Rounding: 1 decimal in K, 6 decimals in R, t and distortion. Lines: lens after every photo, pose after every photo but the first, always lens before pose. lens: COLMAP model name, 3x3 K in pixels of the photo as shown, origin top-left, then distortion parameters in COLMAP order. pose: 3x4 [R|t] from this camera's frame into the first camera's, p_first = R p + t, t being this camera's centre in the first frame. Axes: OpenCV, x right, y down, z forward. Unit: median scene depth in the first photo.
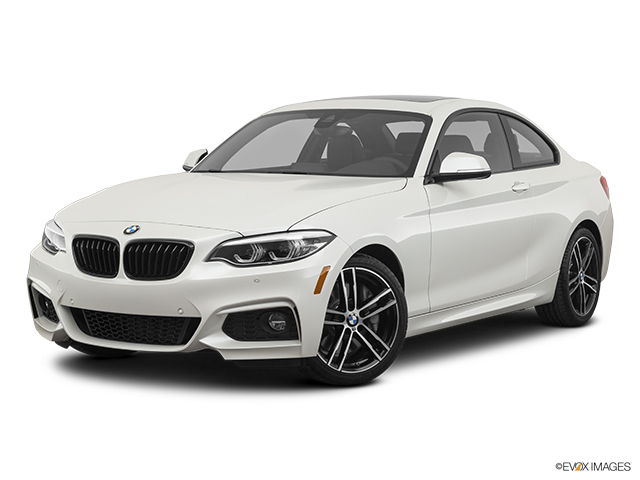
lens RADIAL K [[1311.7, 0, 319.4], [0, 1311.7, 243.2], [0, 0, 1]] dist [-0.022880, 0.000000]
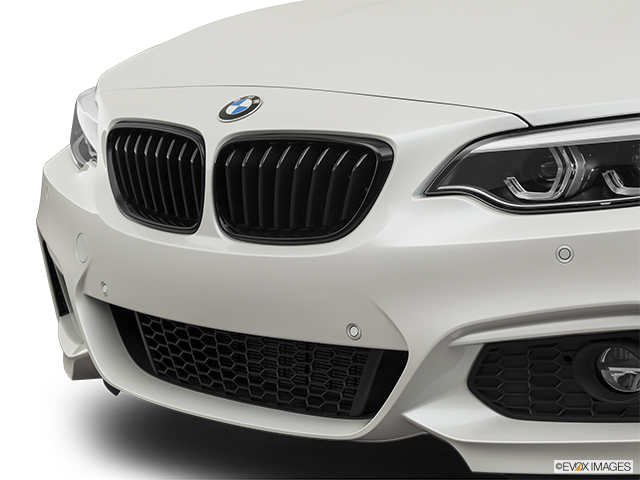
lens RADIAL K [[1755.5, 0, 318.7], [0, 1755.5, 241.6], [0, 0, 1]] dist [-0.003876, 0.000000]
pose [[0.974555, 0.019604, -0.223289, -0.006960], [-0.006445, 0.998207, 0.059508, -0.001844], [0.224055, -0.056555, 0.972934, 0.499460]]
